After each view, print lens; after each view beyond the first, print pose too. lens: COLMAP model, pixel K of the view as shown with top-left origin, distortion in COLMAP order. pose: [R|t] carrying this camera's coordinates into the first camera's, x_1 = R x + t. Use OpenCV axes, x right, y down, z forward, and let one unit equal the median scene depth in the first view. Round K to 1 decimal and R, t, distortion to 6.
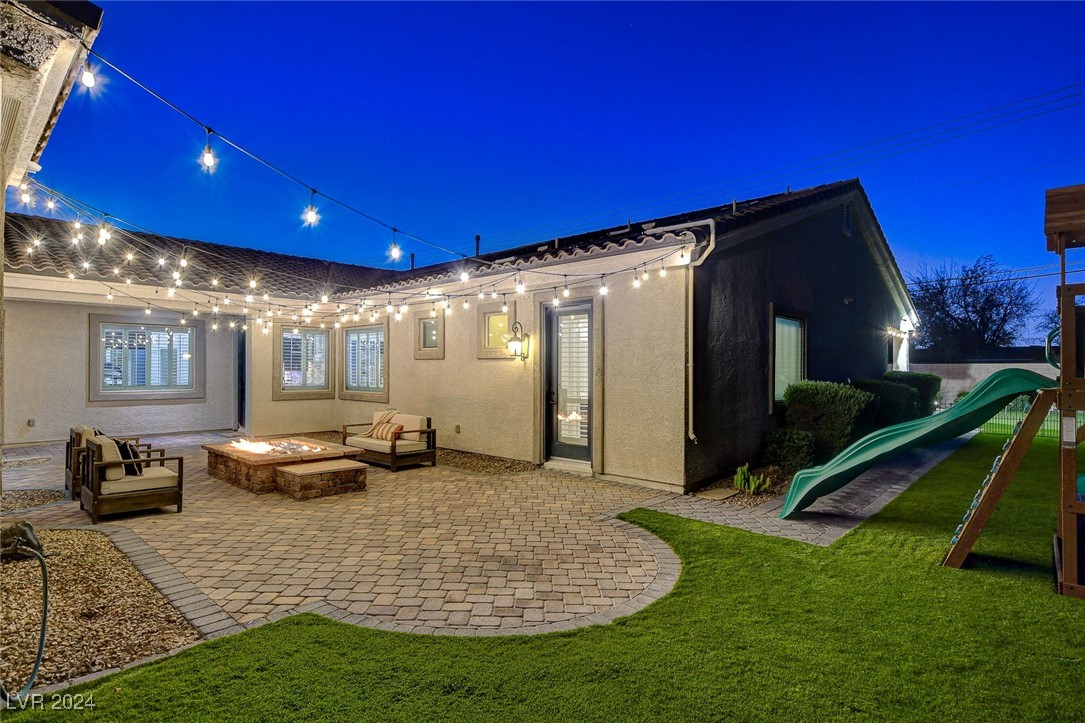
lens RADIAL K [[559.8, 0, 542.5], [0, 559.8, 361.5], [0, 0, 1]] dist [-0.000251, 0.000290]
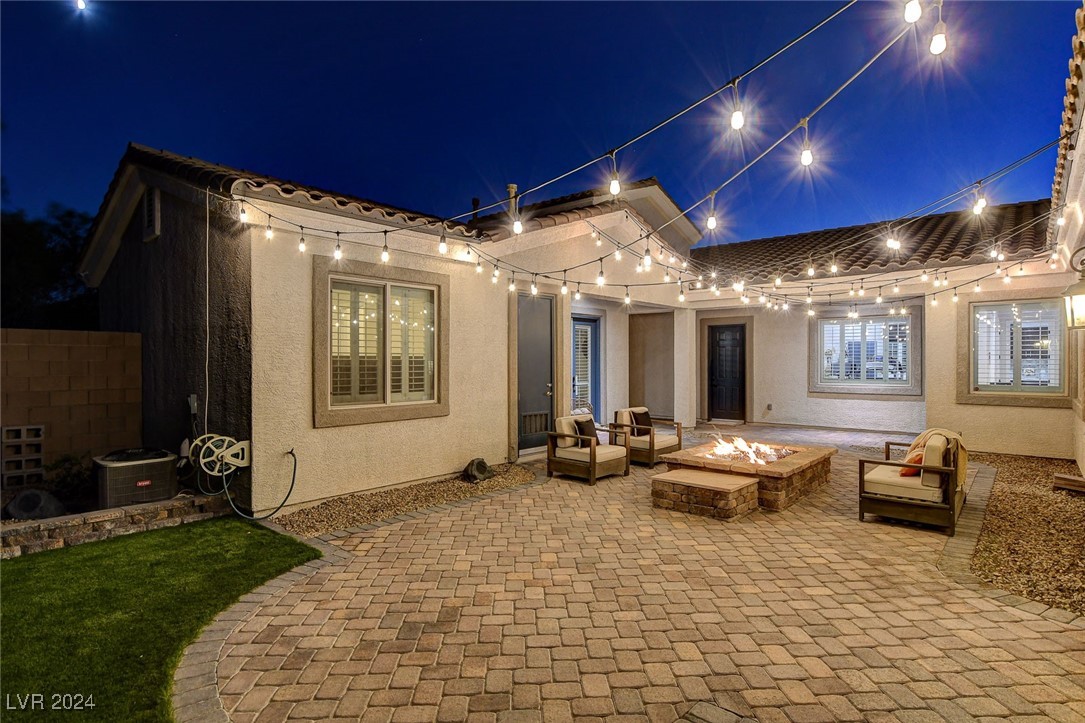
lens RADIAL K [[559.8, 0, 542.5], [0, 559.8, 361.5], [0, 0, 1]] dist [-0.000251, 0.000290]
pose [[0.034354, -0.004546, -0.999399, 0.531022], [0.017648, 0.999836, -0.003941, 0.012562], [0.999254, -0.017502, 0.034429, 0.877431]]
